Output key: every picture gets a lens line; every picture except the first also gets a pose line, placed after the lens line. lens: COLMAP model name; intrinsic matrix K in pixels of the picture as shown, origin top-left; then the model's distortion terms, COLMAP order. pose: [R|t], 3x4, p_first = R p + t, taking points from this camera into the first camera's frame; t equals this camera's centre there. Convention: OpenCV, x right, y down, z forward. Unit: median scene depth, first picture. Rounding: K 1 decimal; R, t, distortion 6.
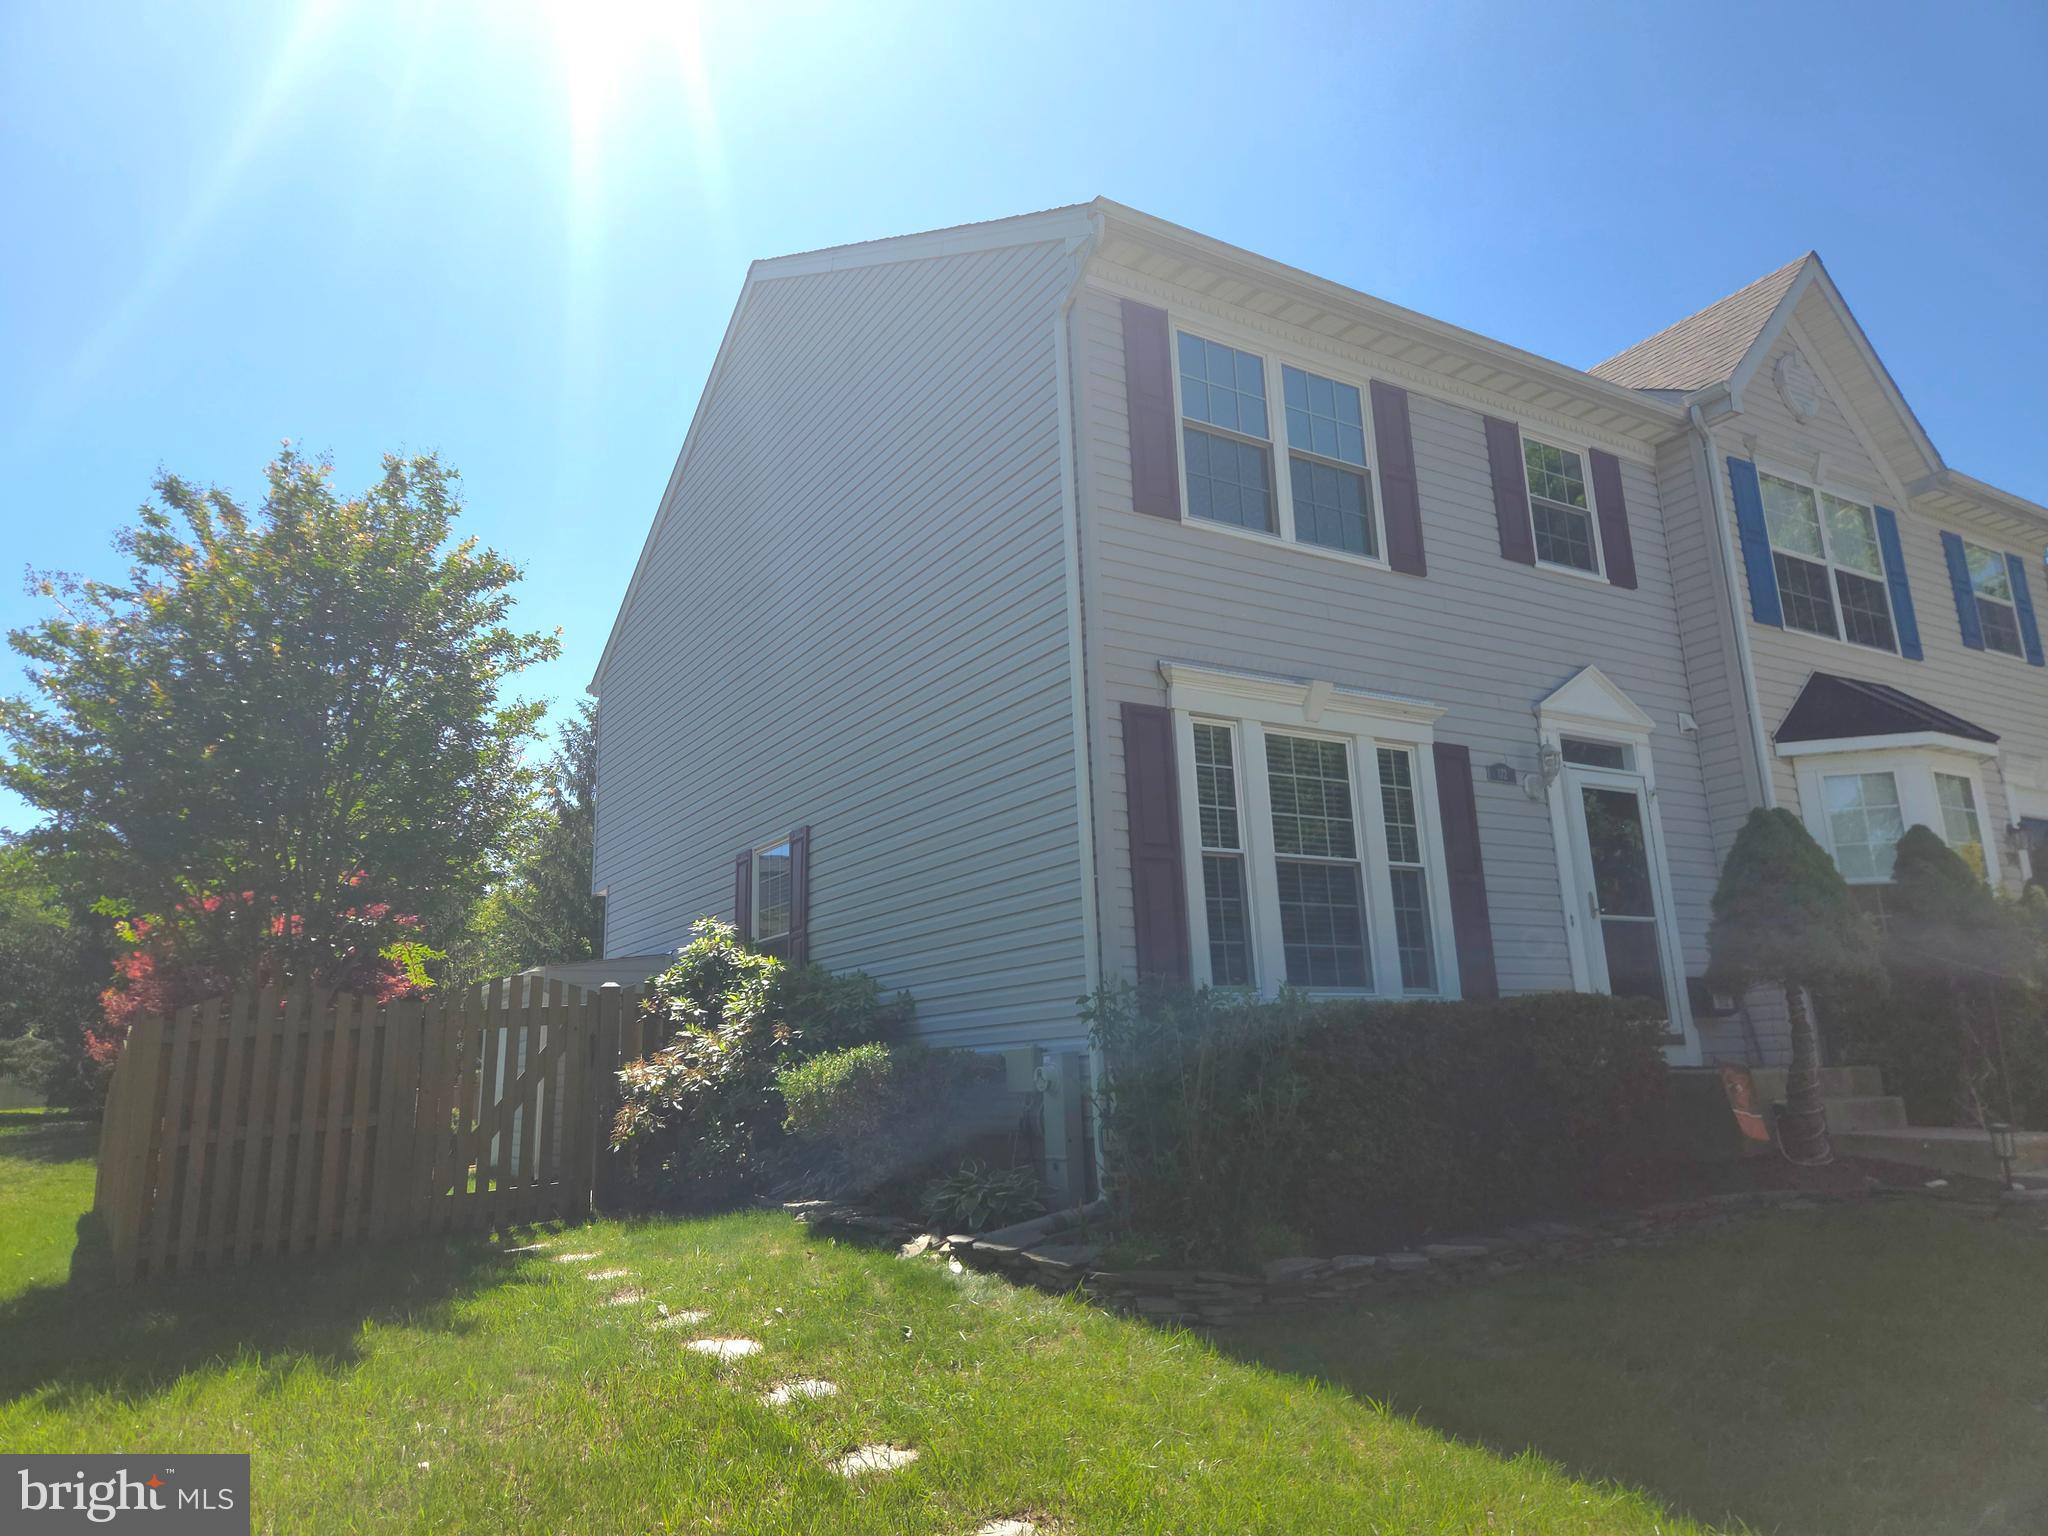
lens RADIAL K [[1370.9, 0, 1028.5], [0, 1370.9, 757.1], [0, 0, 1]] dist [0.075961, -0.063997]
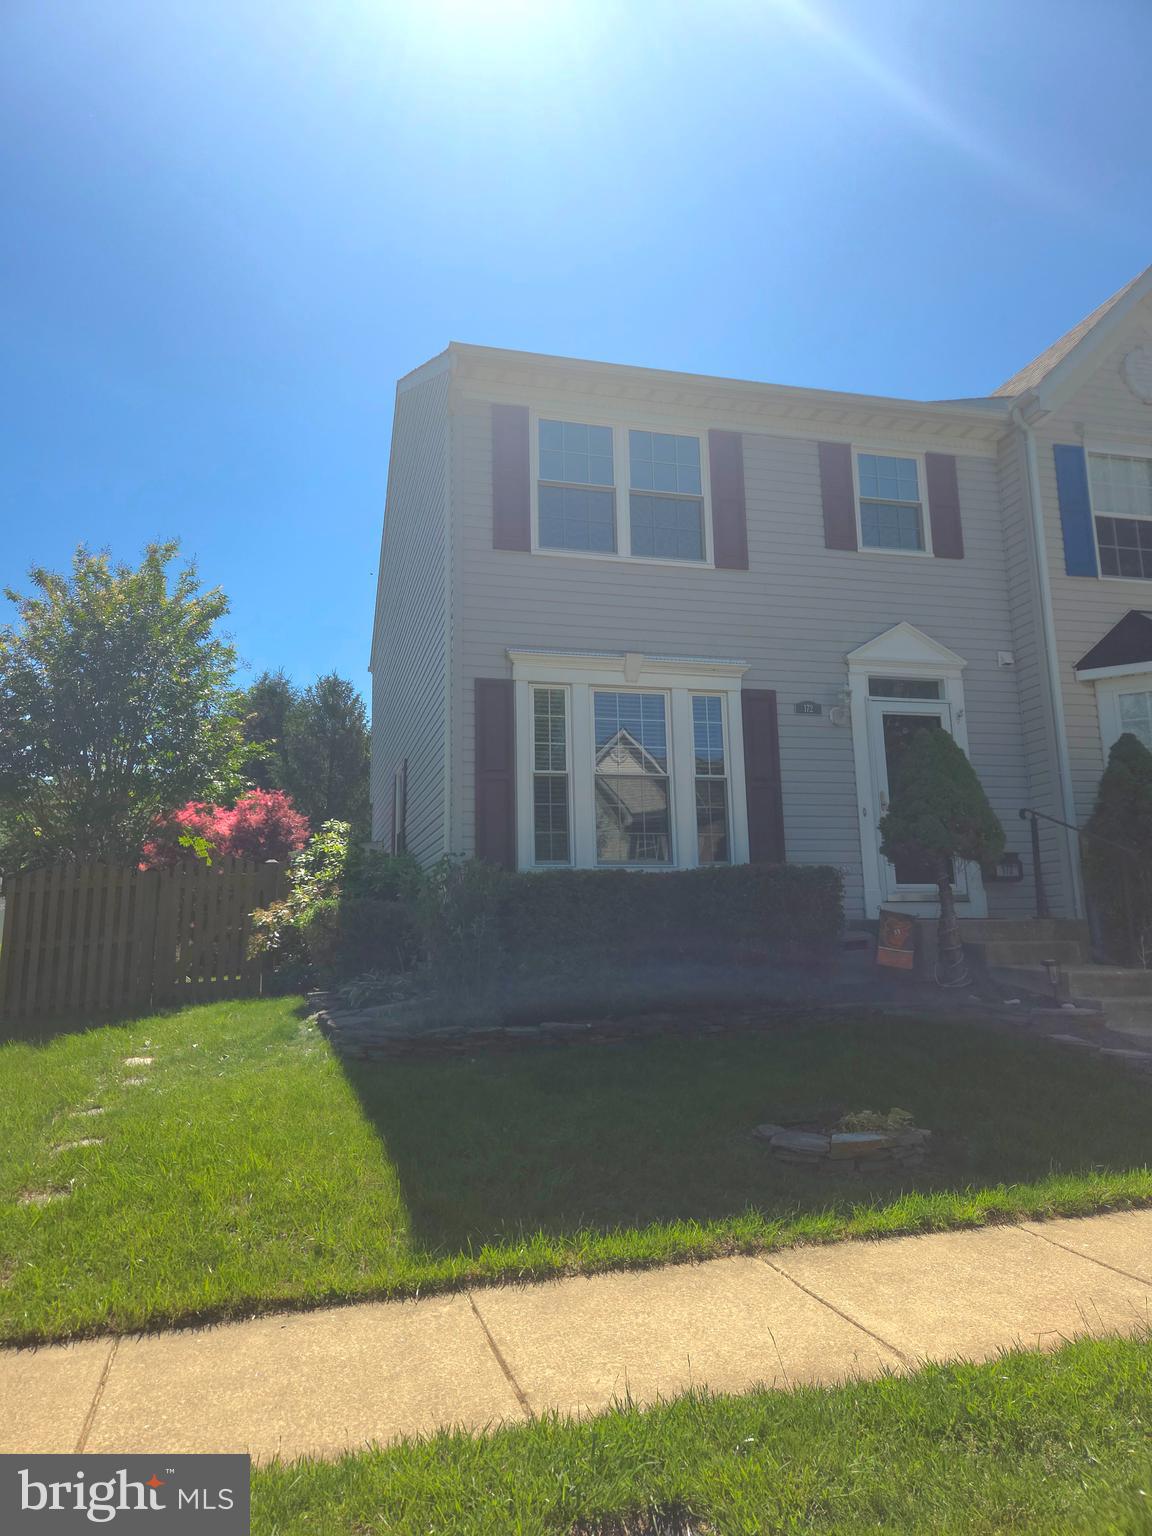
lens RADIAL K [[1028.2, 0, 578.1], [0, 1028.2, 752.3], [0, 0, 1]] dist [0.075961, -0.063997]
pose [[0.955380, -0.033487, -0.293475, 0.443342], [0.051079, 0.997315, 0.052483, -0.010483], [0.290929, -0.065131, 0.954525, -0.062031]]
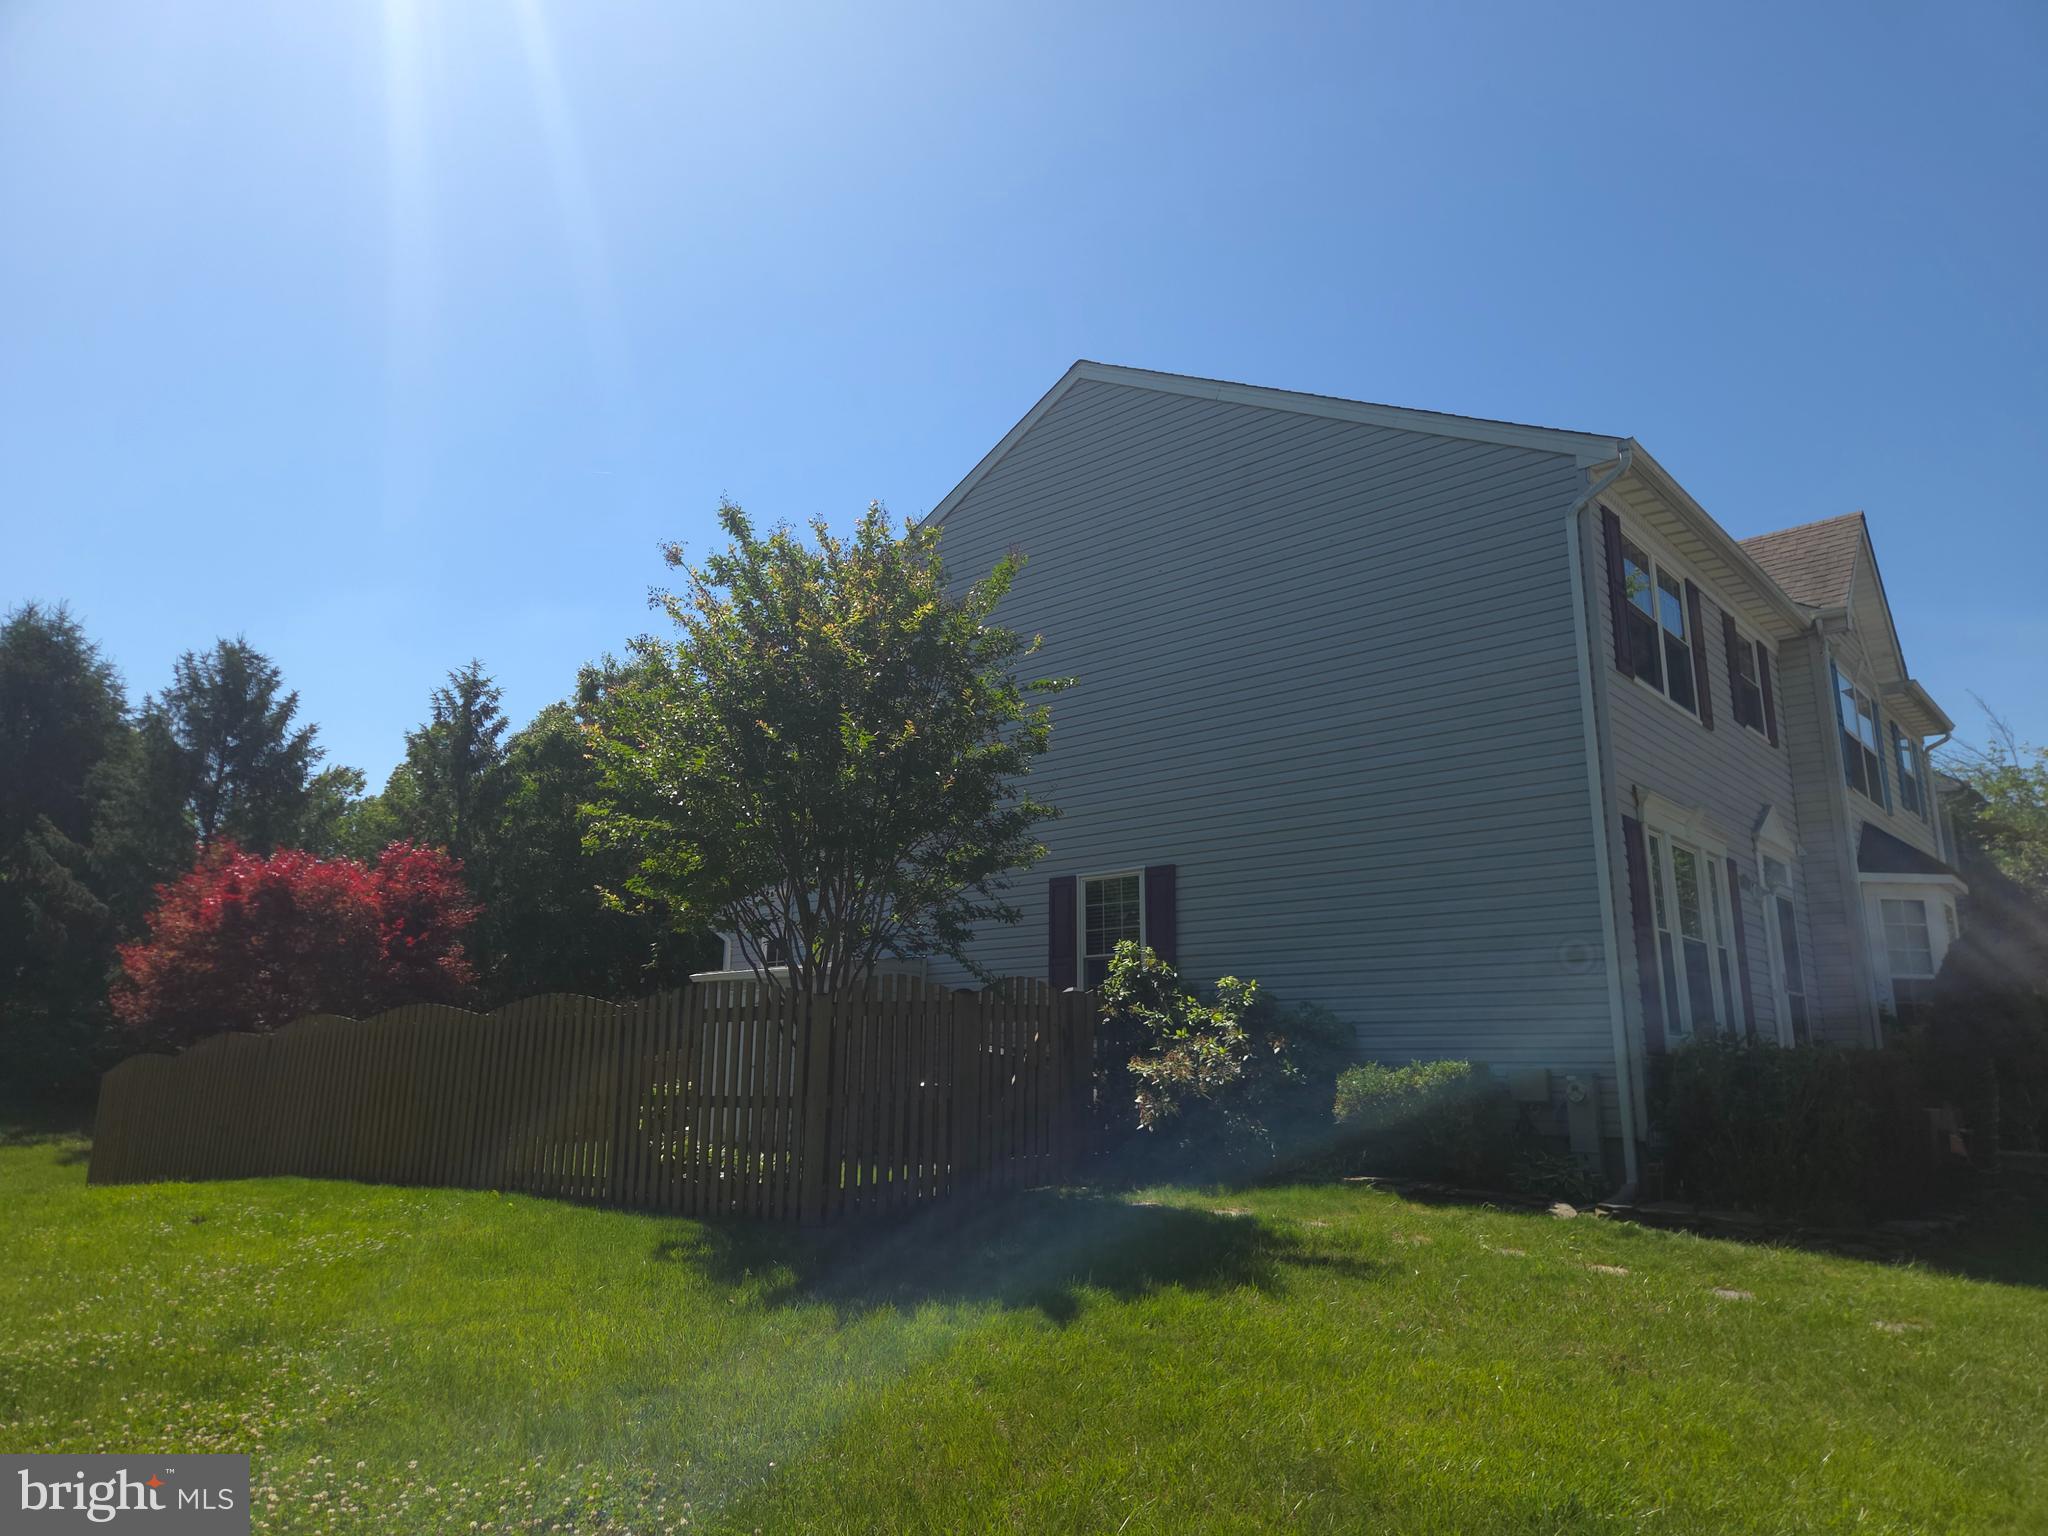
lens RADIAL K [[1370.9, 0, 1028.5], [0, 1370.9, 757.1], [0, 0, 1]] dist [0.075961, -0.063997]
pose [[0.956249, 0.112842, 0.269915, -0.741551], [-0.109877, 0.993602, -0.026120, 0.003684], [-0.271136, -0.004680, 0.962530, -0.125438]]
